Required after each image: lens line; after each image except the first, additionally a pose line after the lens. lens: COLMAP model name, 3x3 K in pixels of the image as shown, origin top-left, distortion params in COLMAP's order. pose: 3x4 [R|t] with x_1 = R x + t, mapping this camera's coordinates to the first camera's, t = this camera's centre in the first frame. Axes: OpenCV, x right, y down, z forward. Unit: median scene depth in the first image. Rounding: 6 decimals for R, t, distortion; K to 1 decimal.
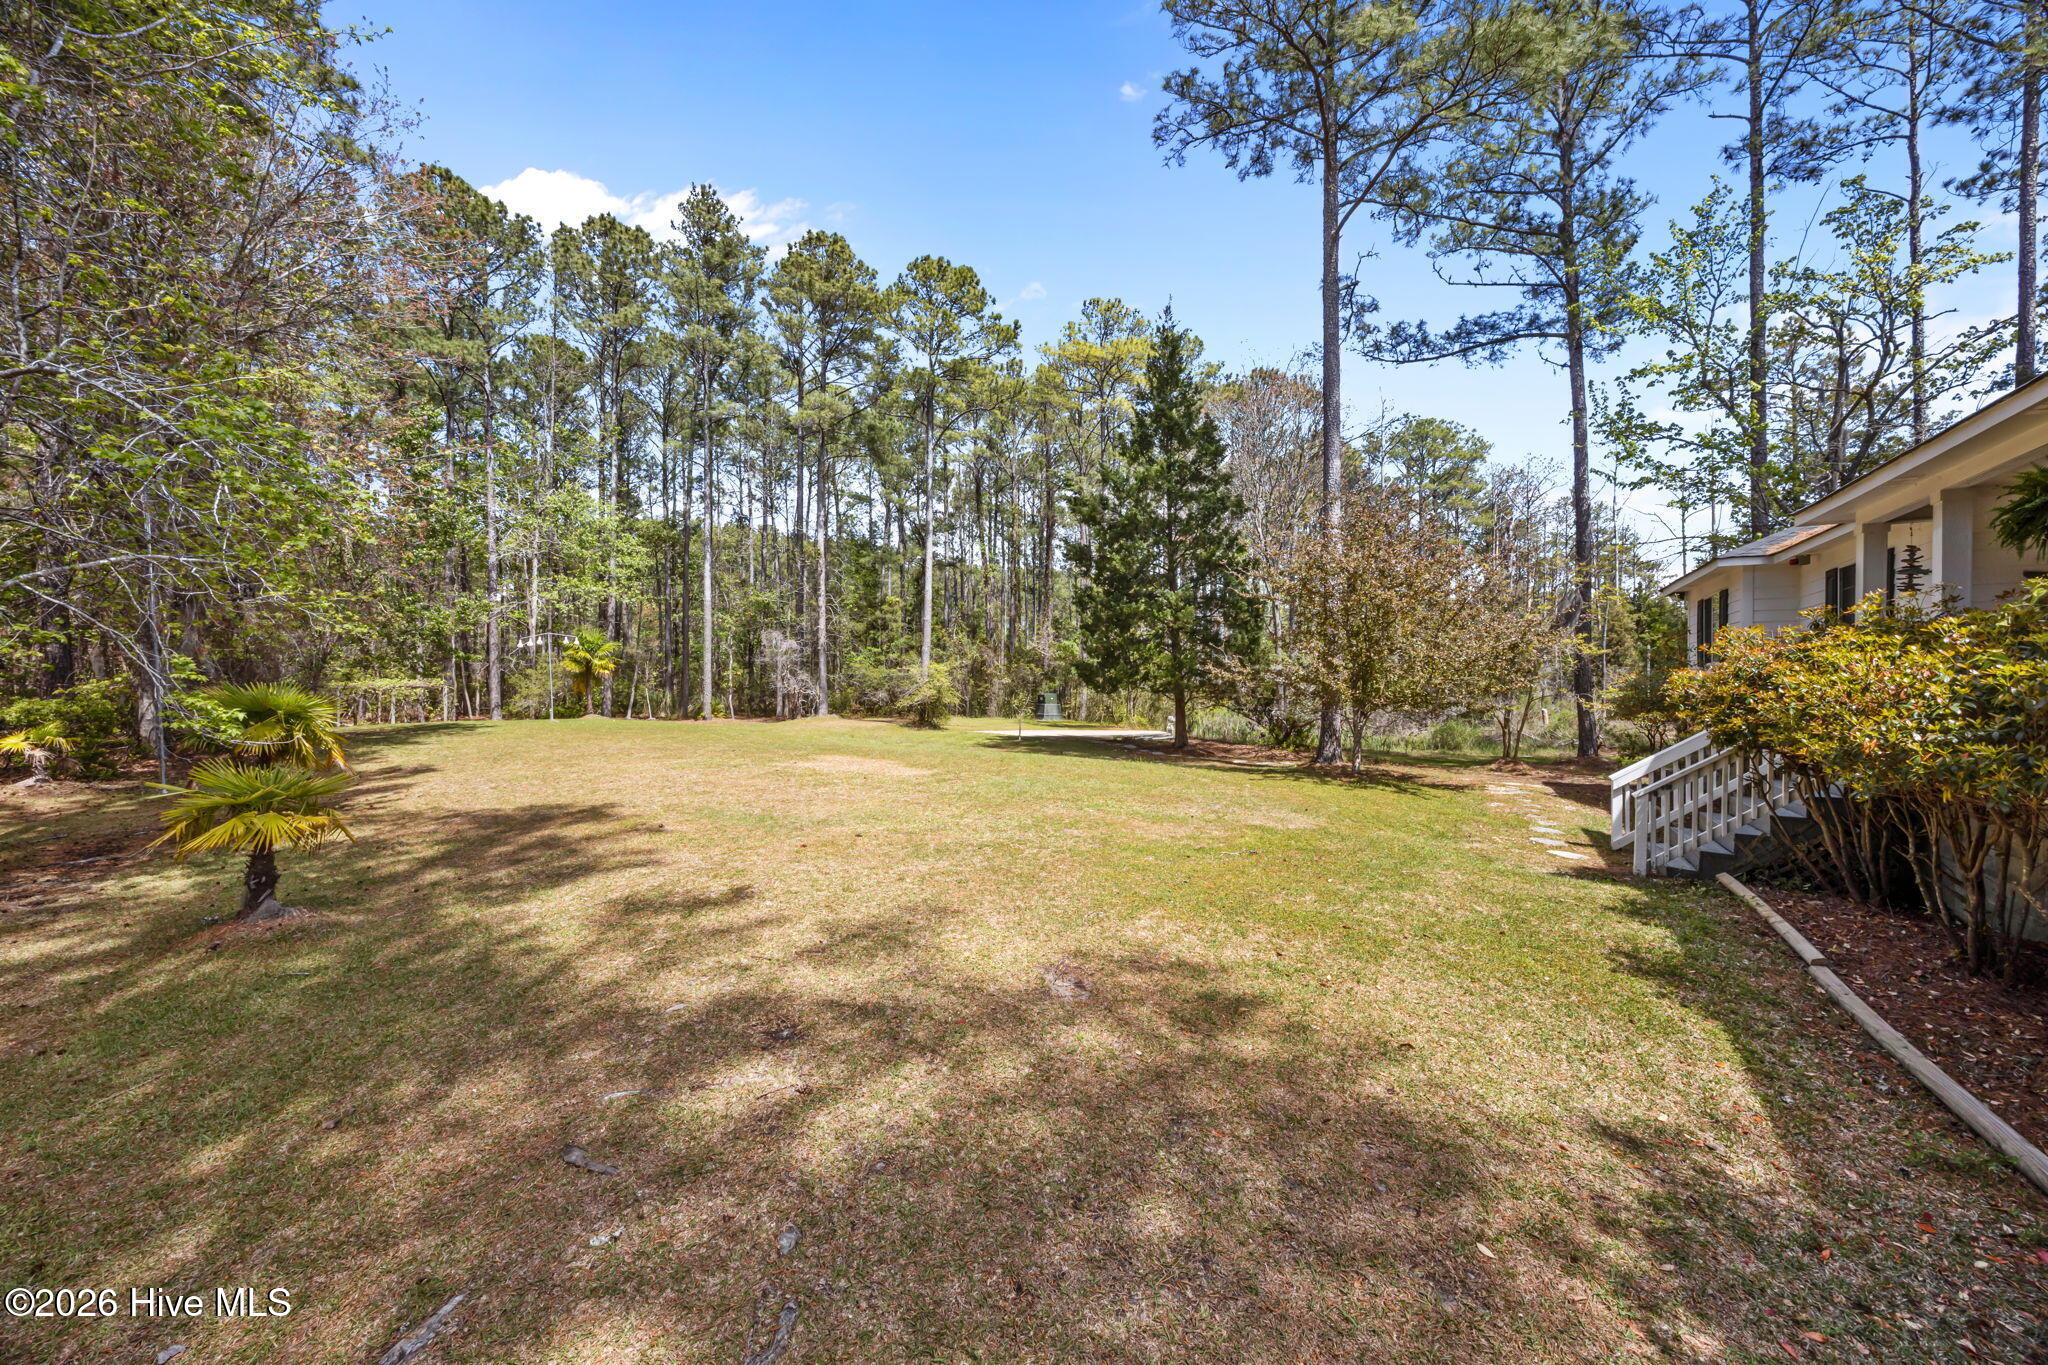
lens RADIAL K [[781.5, 0, 1026.5], [0, 781.5, 685.3], [0, 0, 1]] dist [-0.005870, 0.000038]
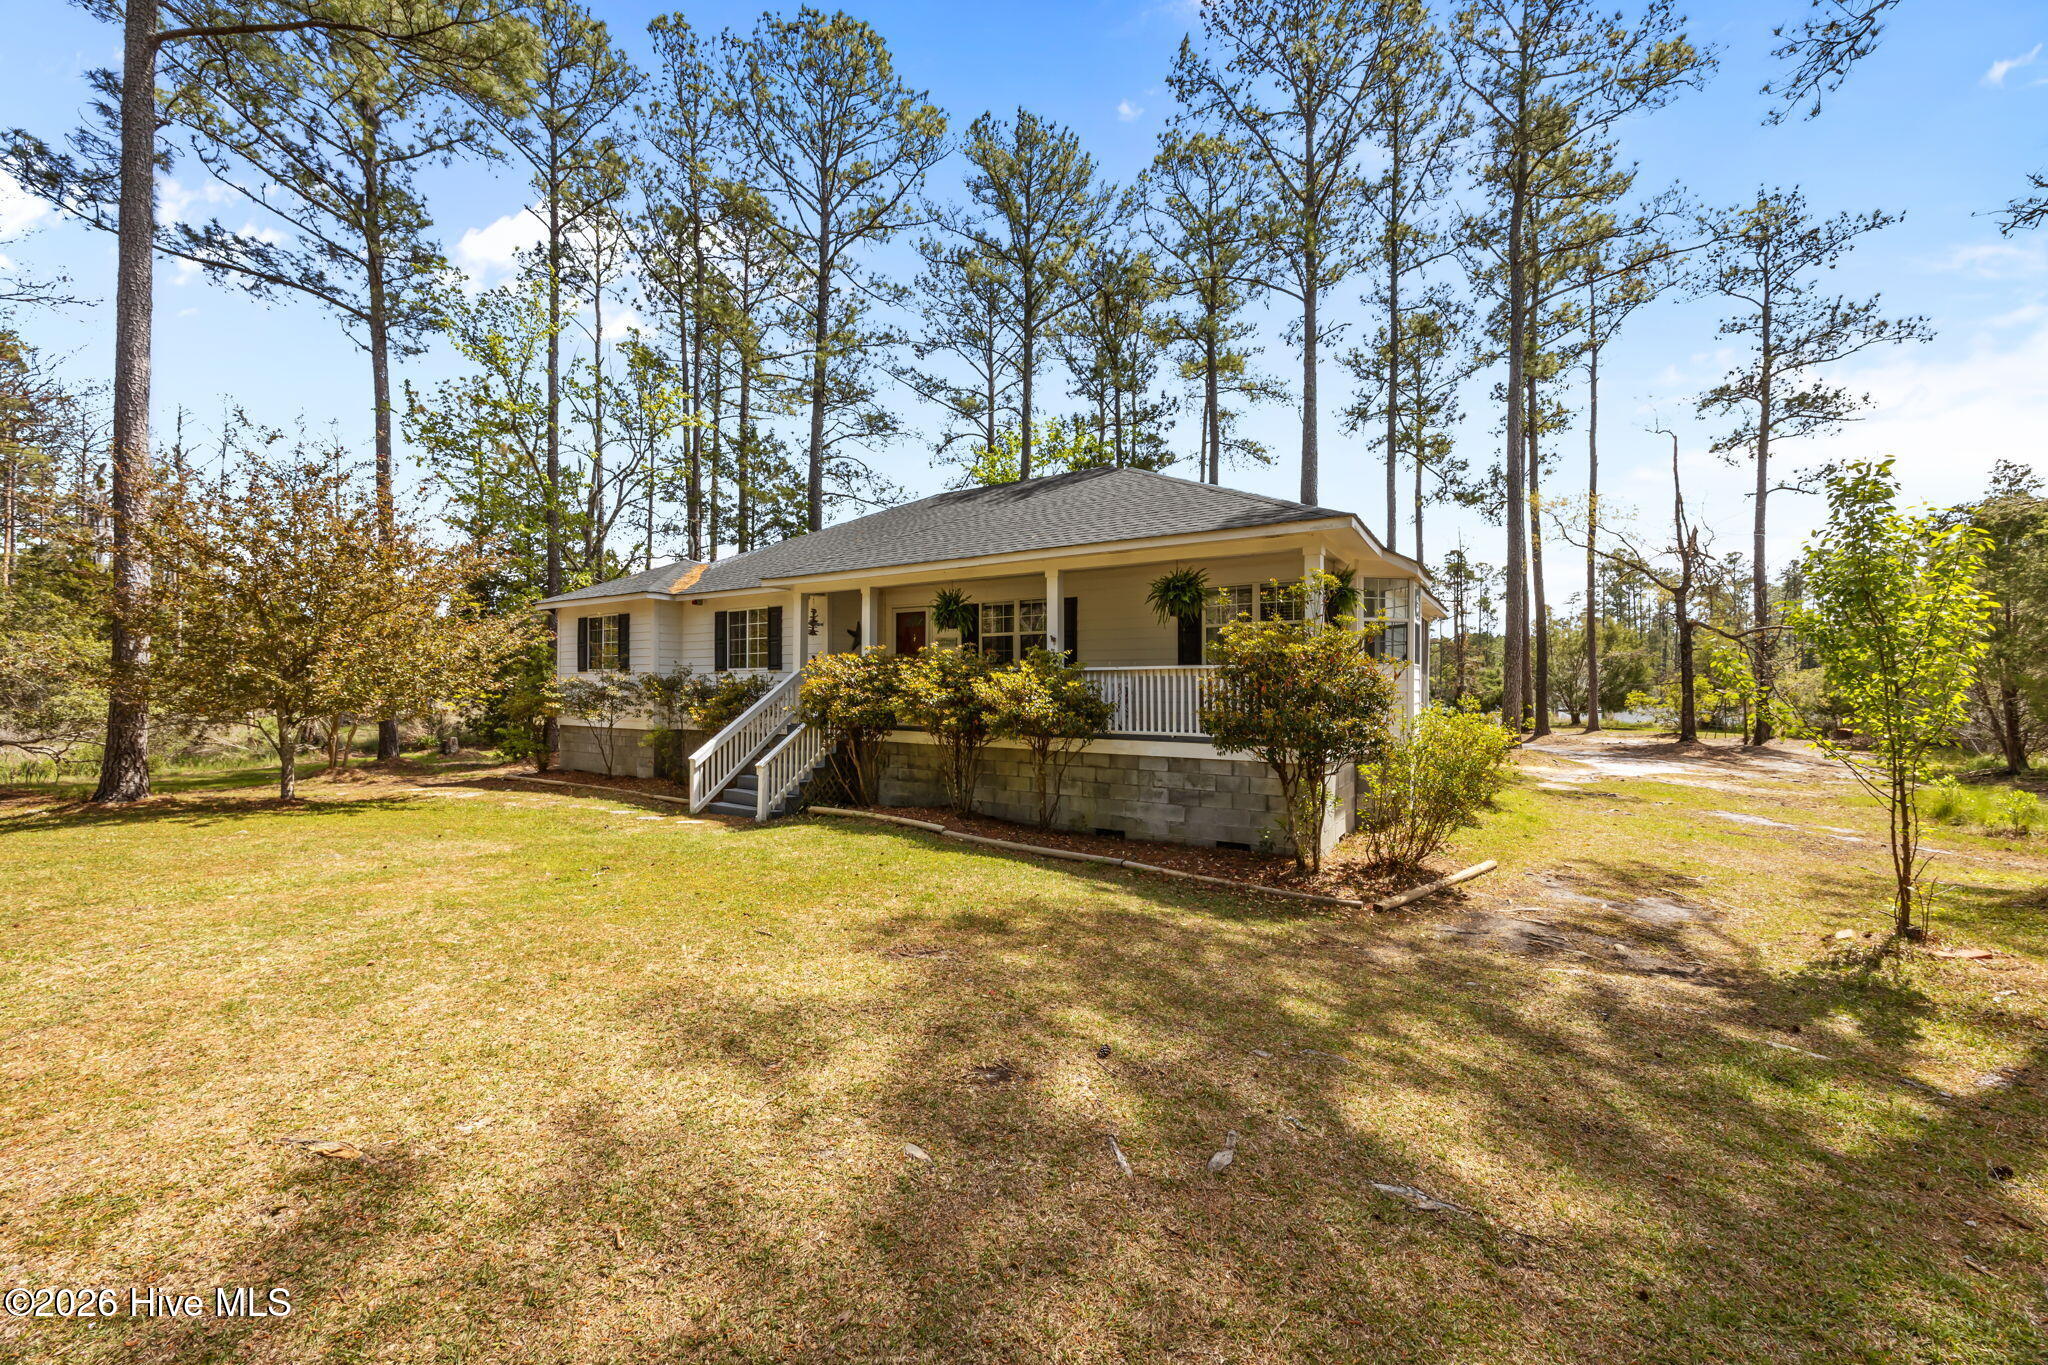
lens RADIAL K [[781.5, 0, 1027.6], [0, 781.5, 672.3], [0, 0, 1]] dist [-0.005870, 0.000038]
pose [[0.016632, 0.016907, 0.999719, -0.239456], [-0.002505, 0.999855, -0.016867, -0.002688], [-0.999859, -0.002224, 0.016672, 0.182683]]
